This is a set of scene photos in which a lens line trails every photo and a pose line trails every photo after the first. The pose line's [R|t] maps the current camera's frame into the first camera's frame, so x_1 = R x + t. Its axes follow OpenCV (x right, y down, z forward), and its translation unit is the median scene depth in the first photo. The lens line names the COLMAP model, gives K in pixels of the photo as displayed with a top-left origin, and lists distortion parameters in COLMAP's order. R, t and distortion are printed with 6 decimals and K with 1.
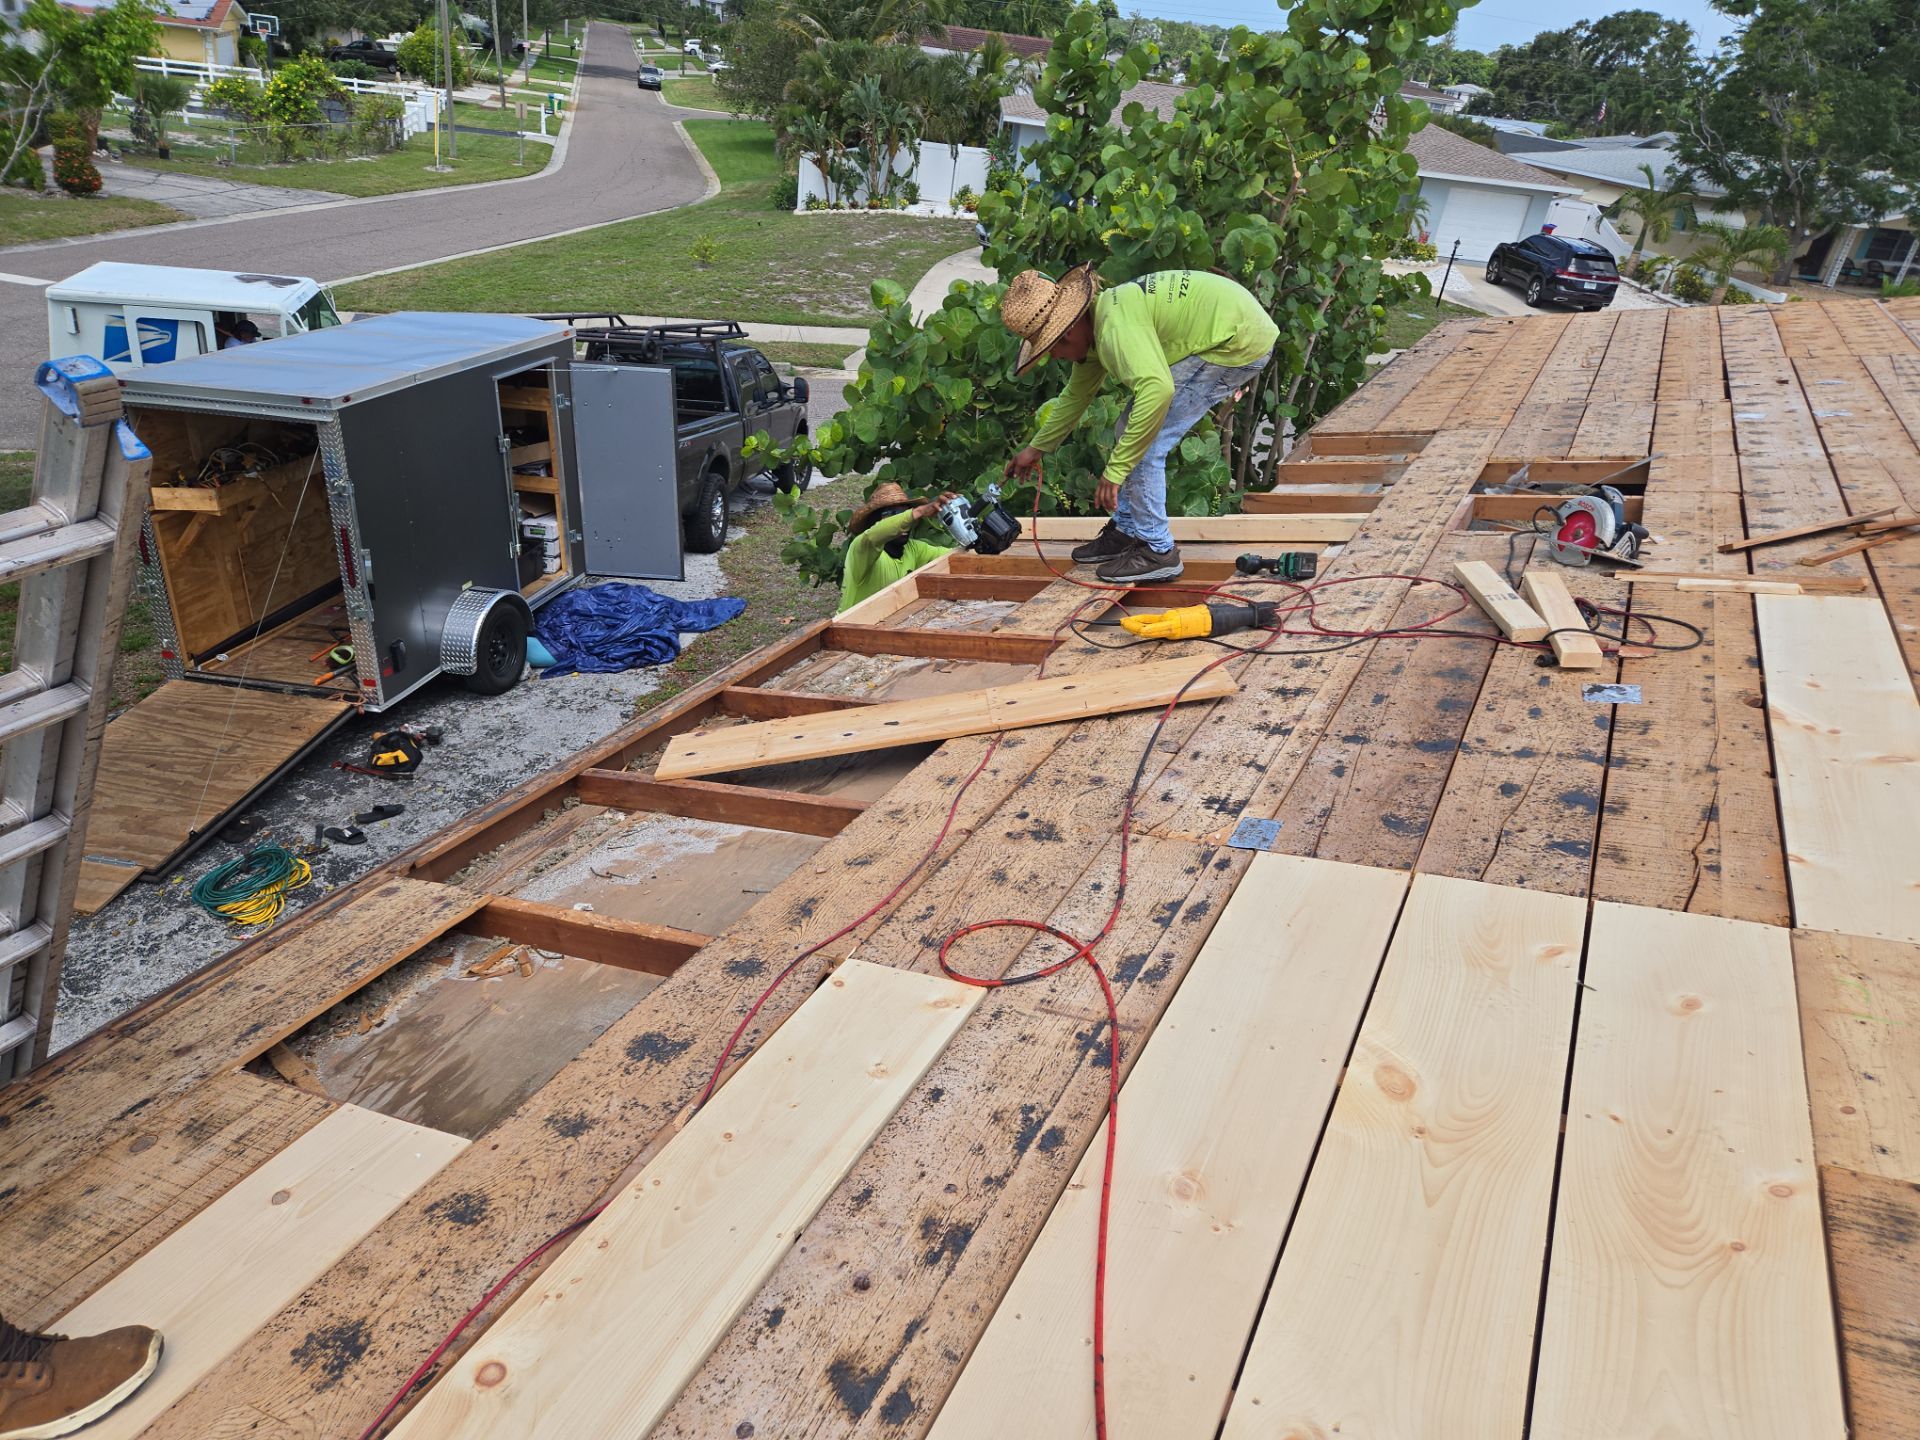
lens RADIAL K [[1294.0, 0, 954.4], [0, 1294.0, 735.8], [0, 0, 1]] dist [0.034715, -0.044694]
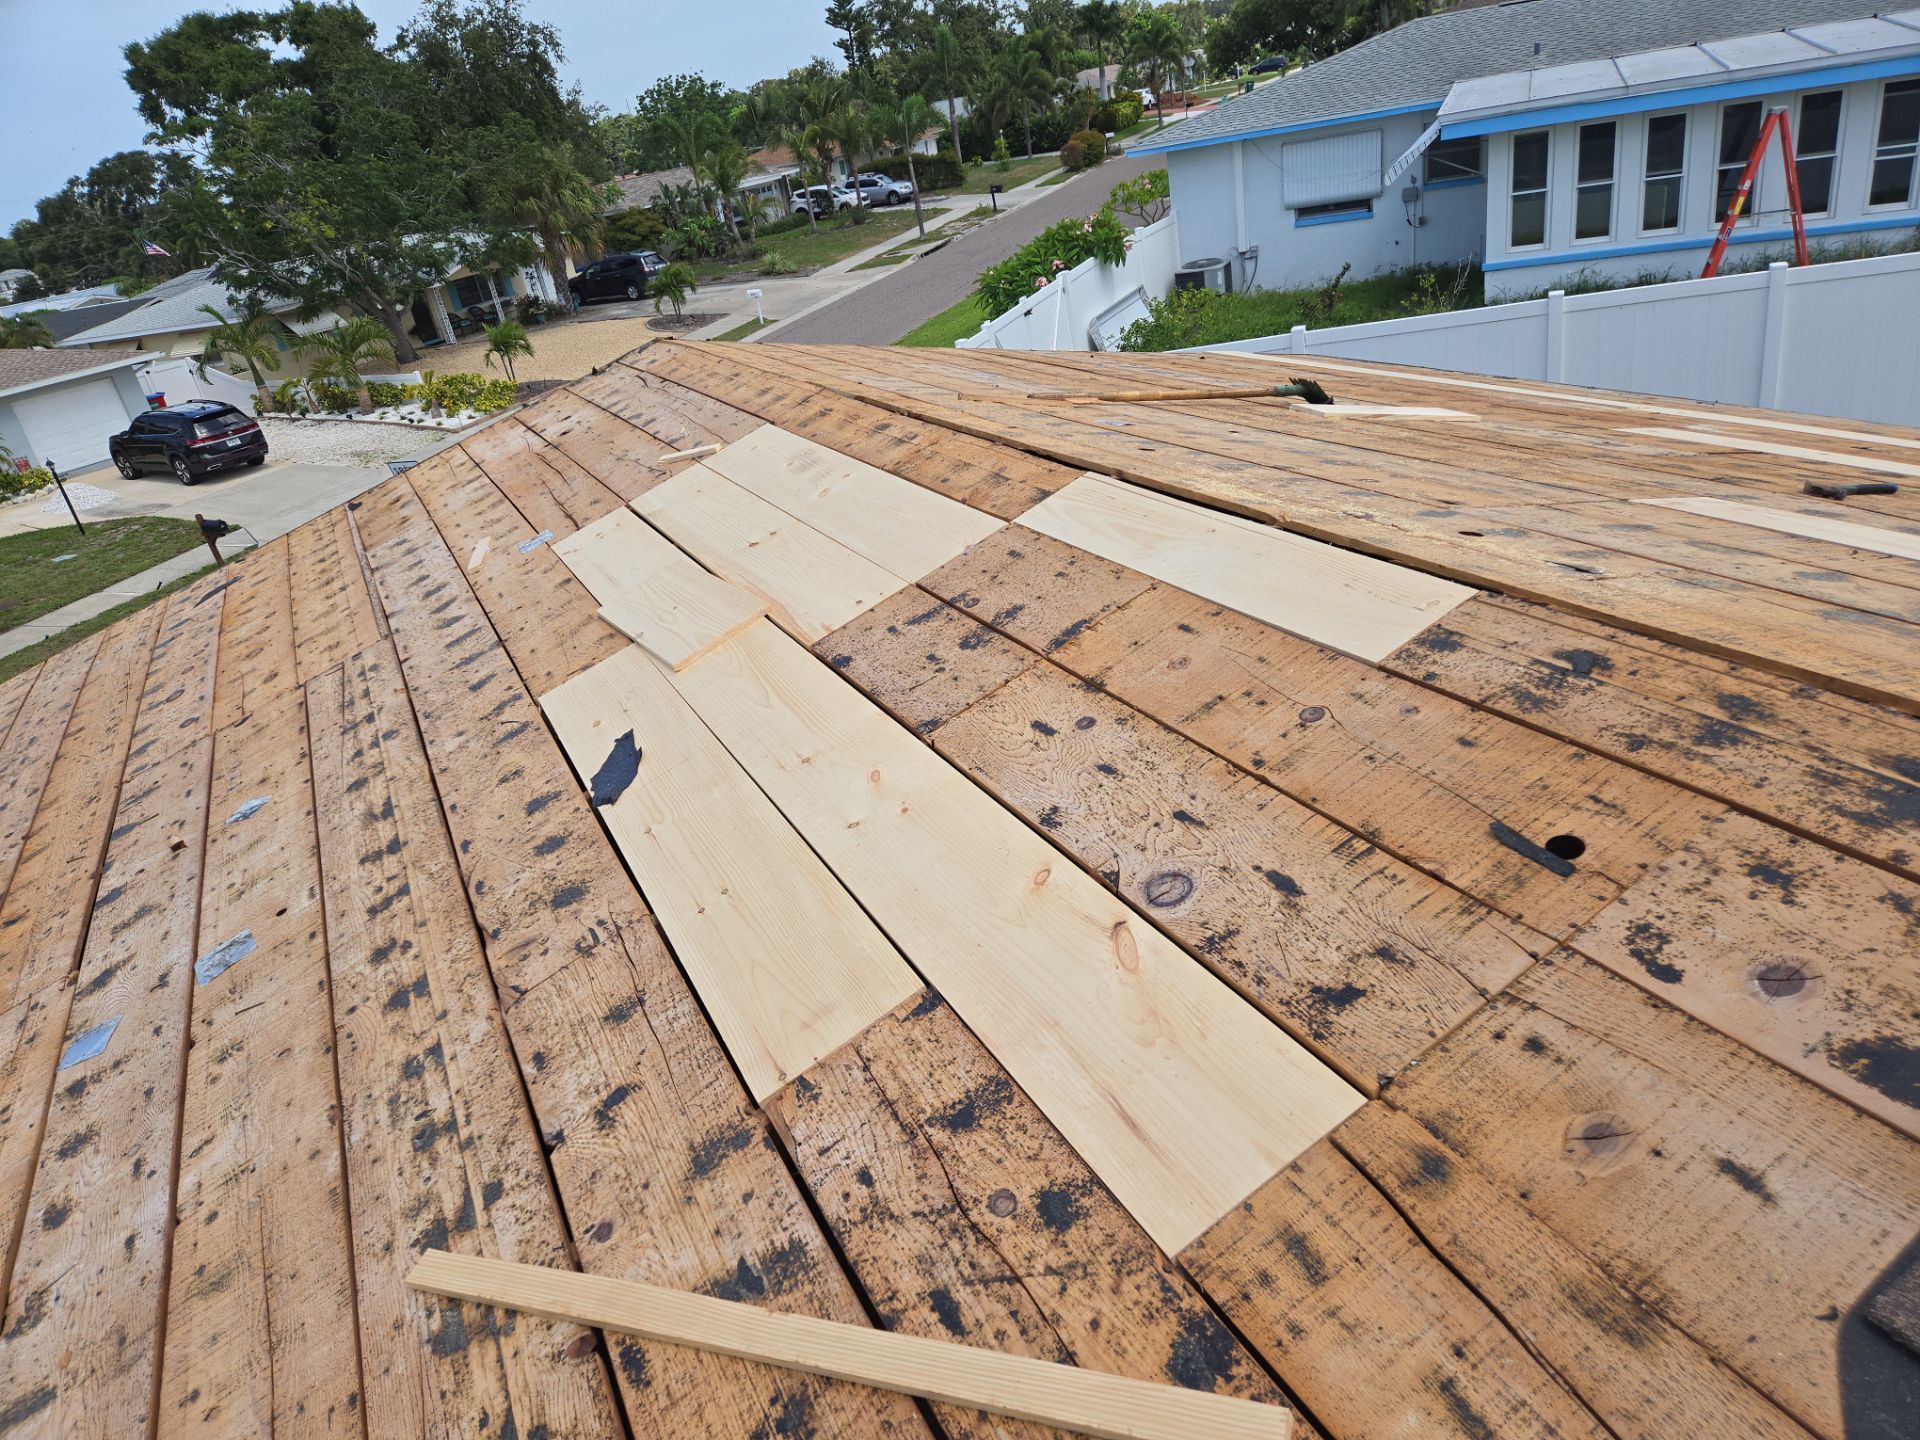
lens RADIAL K [[1298.6, 0, 965.3], [0, 1298.6, 707.6], [0, 0, 1]] dist [0.092276, -0.078015]
pose [[0.550813, -0.531304, 0.643678, 0.795077], [0.592234, 0.792221, 0.147123, -0.348697], [-0.588102, 0.300170, 0.751022, 0.631592]]
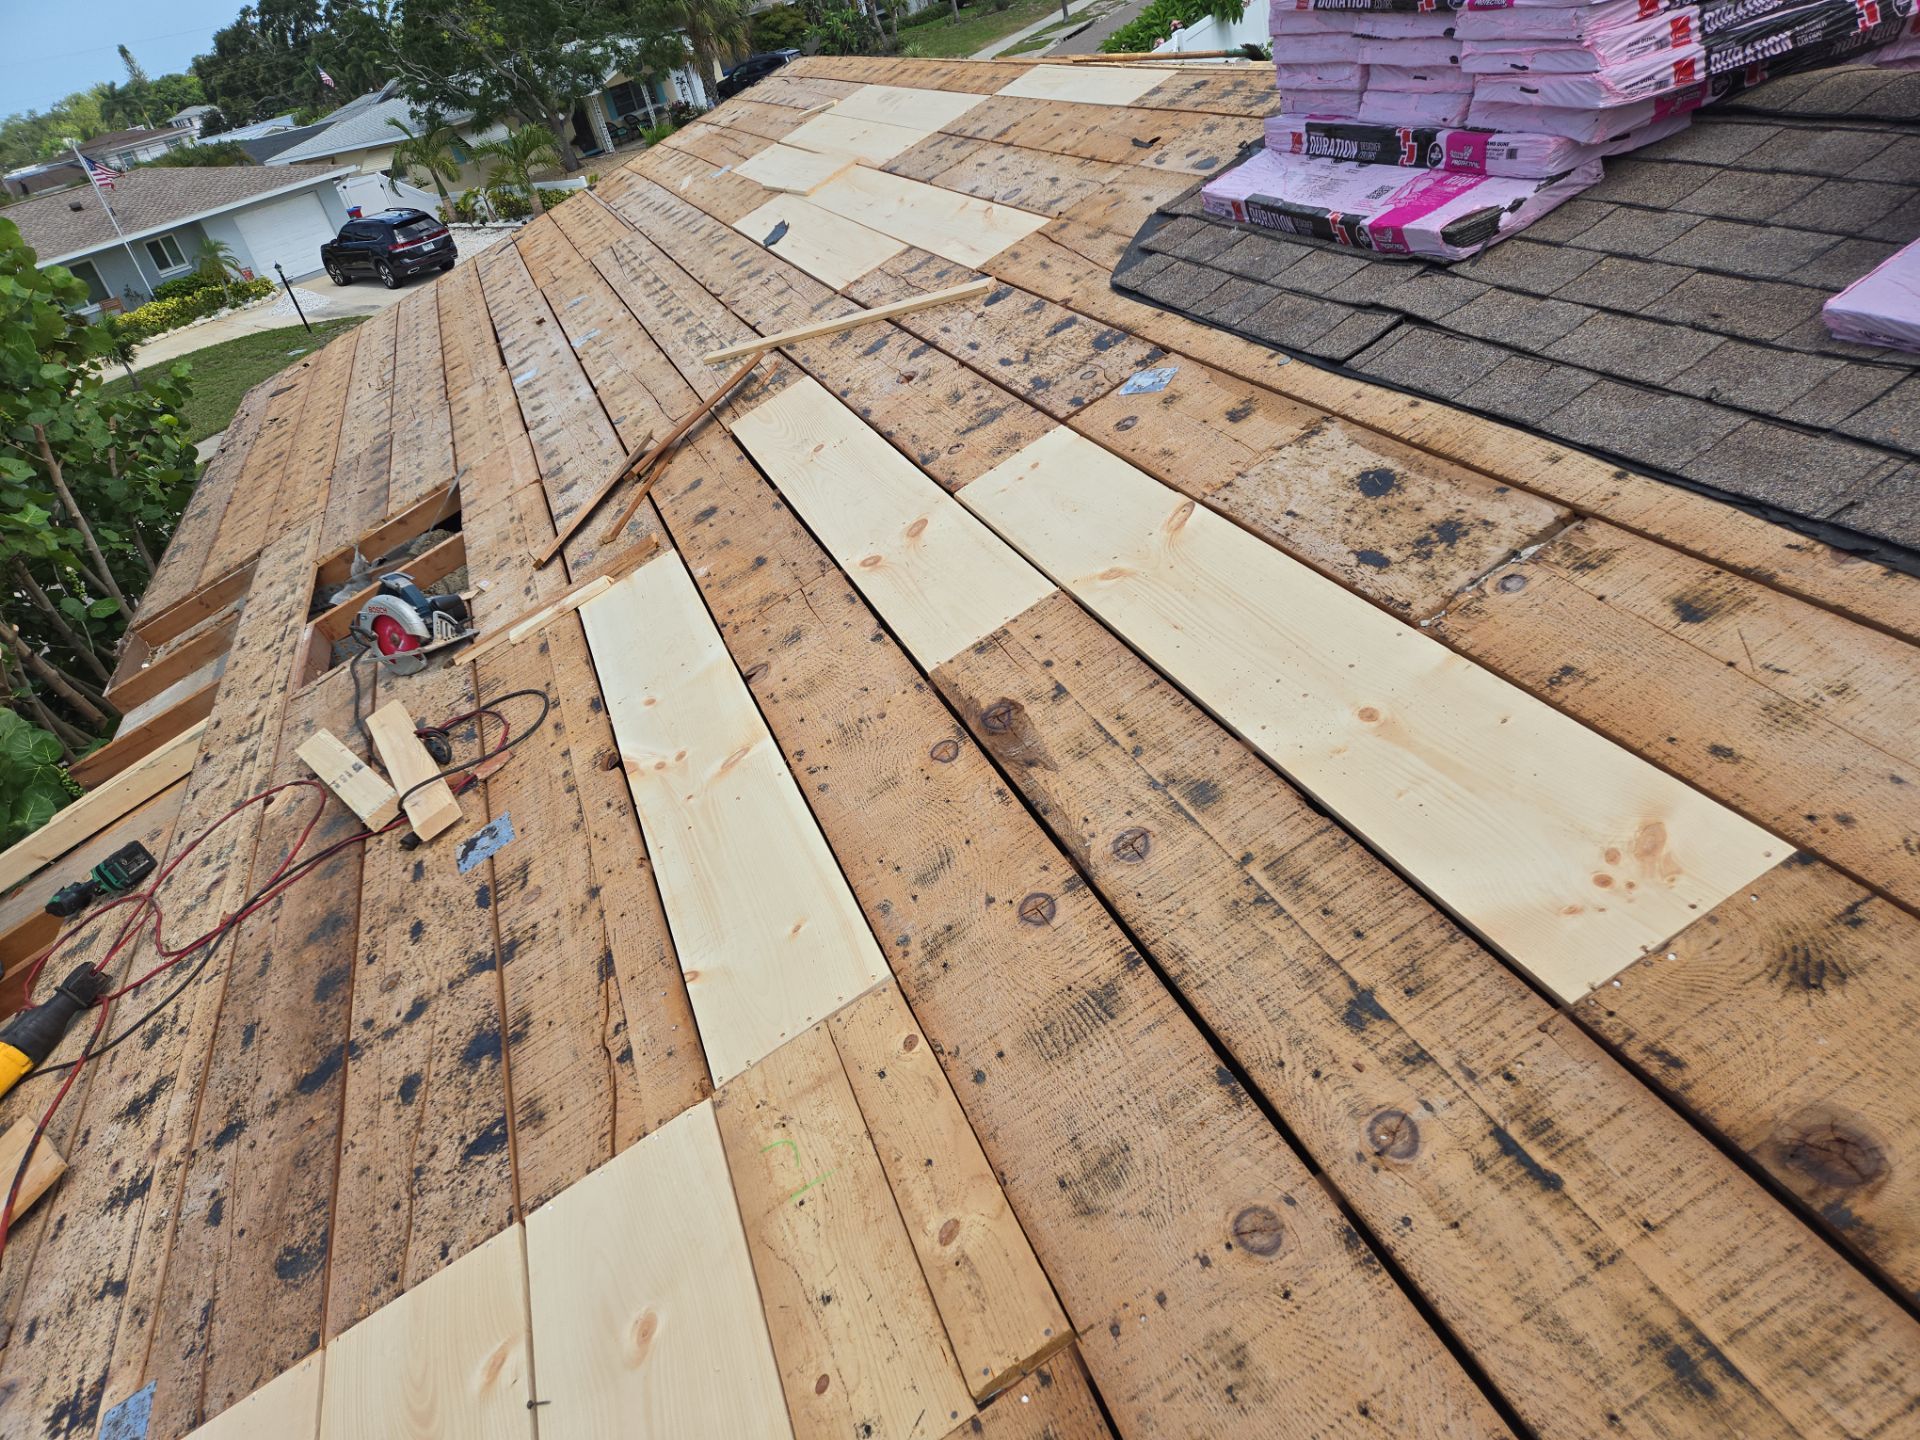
lens RADIAL K [[1298.6, 0, 965.3], [0, 1298.6, 707.6], [0, 0, 1]] dist [0.092276, -0.078015]
pose [[0.618698, -0.603103, 0.503468, 0.207446], [0.608393, 0.773266, 0.178656, -0.039659], [-0.497063, 0.195772, 0.845341, 0.079238]]
